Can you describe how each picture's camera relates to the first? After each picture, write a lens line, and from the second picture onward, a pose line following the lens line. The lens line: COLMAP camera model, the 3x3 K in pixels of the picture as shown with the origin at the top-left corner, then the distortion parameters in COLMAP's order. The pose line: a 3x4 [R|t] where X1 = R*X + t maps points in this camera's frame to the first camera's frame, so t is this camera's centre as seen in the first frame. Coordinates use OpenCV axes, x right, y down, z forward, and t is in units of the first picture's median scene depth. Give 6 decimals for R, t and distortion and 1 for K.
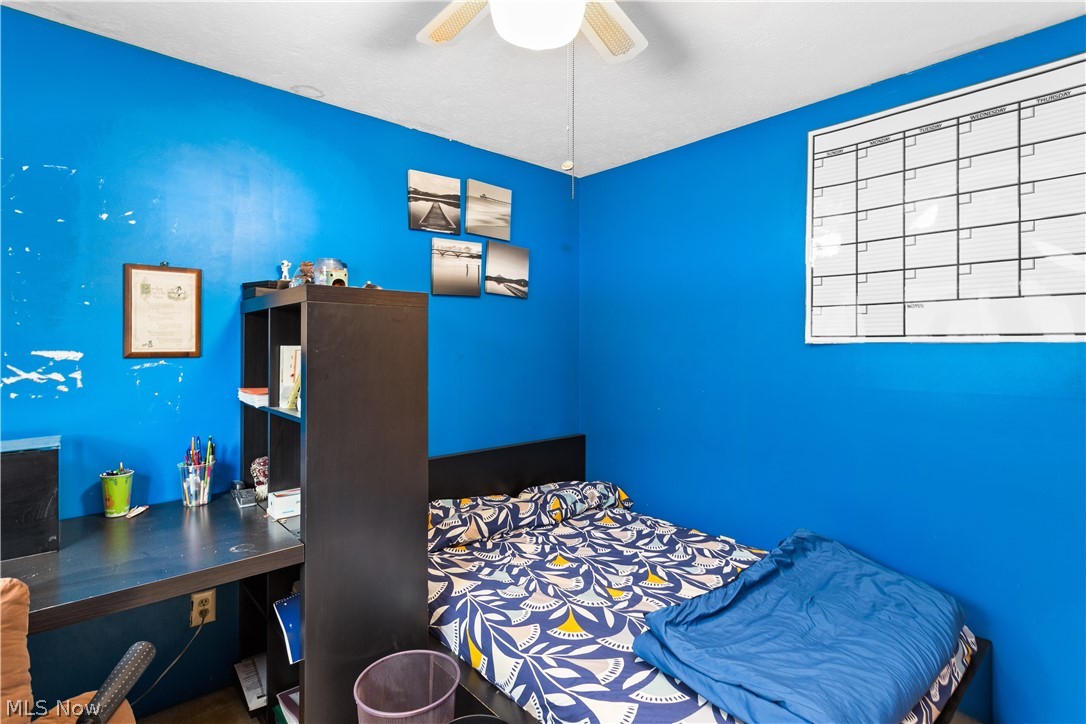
lens RADIAL K [[536.1, 0, 545.3], [0, 536.1, 344.4], [0, 0, 1]] dist [0.001321, 0.000633]
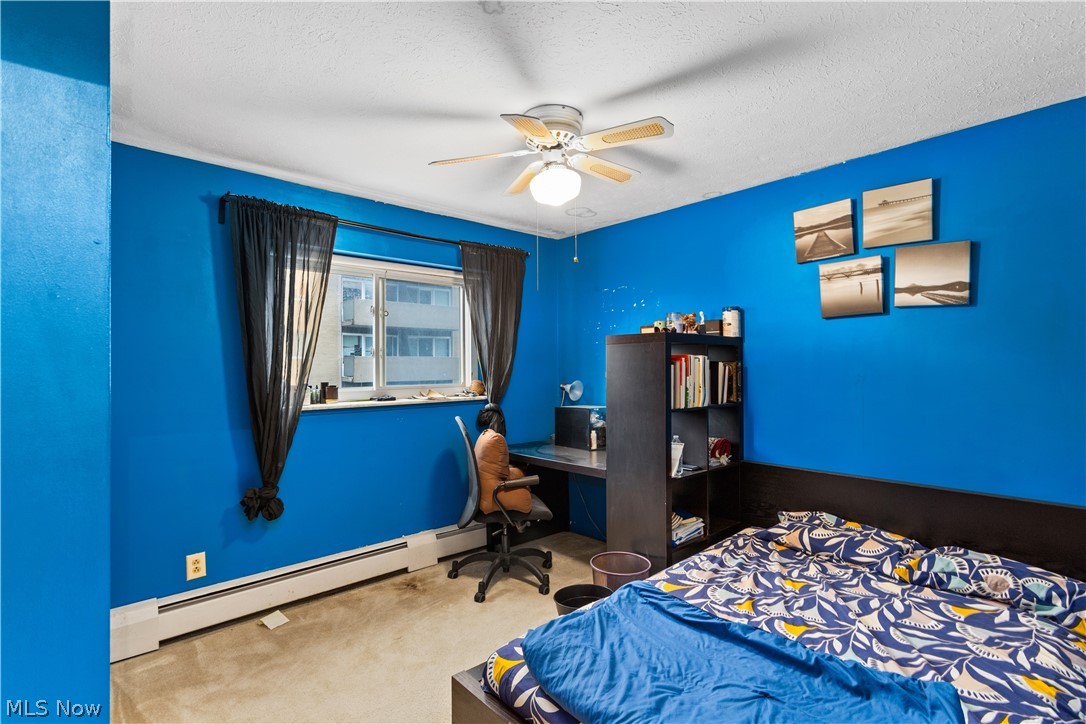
lens RADIAL K [[519.2, 0, 548.7], [0, 519.2, 361.0], [0, 0, 1]] dist [0.002505, 0.000513]
pose [[0.006041, -0.010991, -0.999921, 0.819533], [0.004161, 0.999931, -0.010966, 0.001030], [0.999973, -0.004094, 0.006086, 0.449756]]
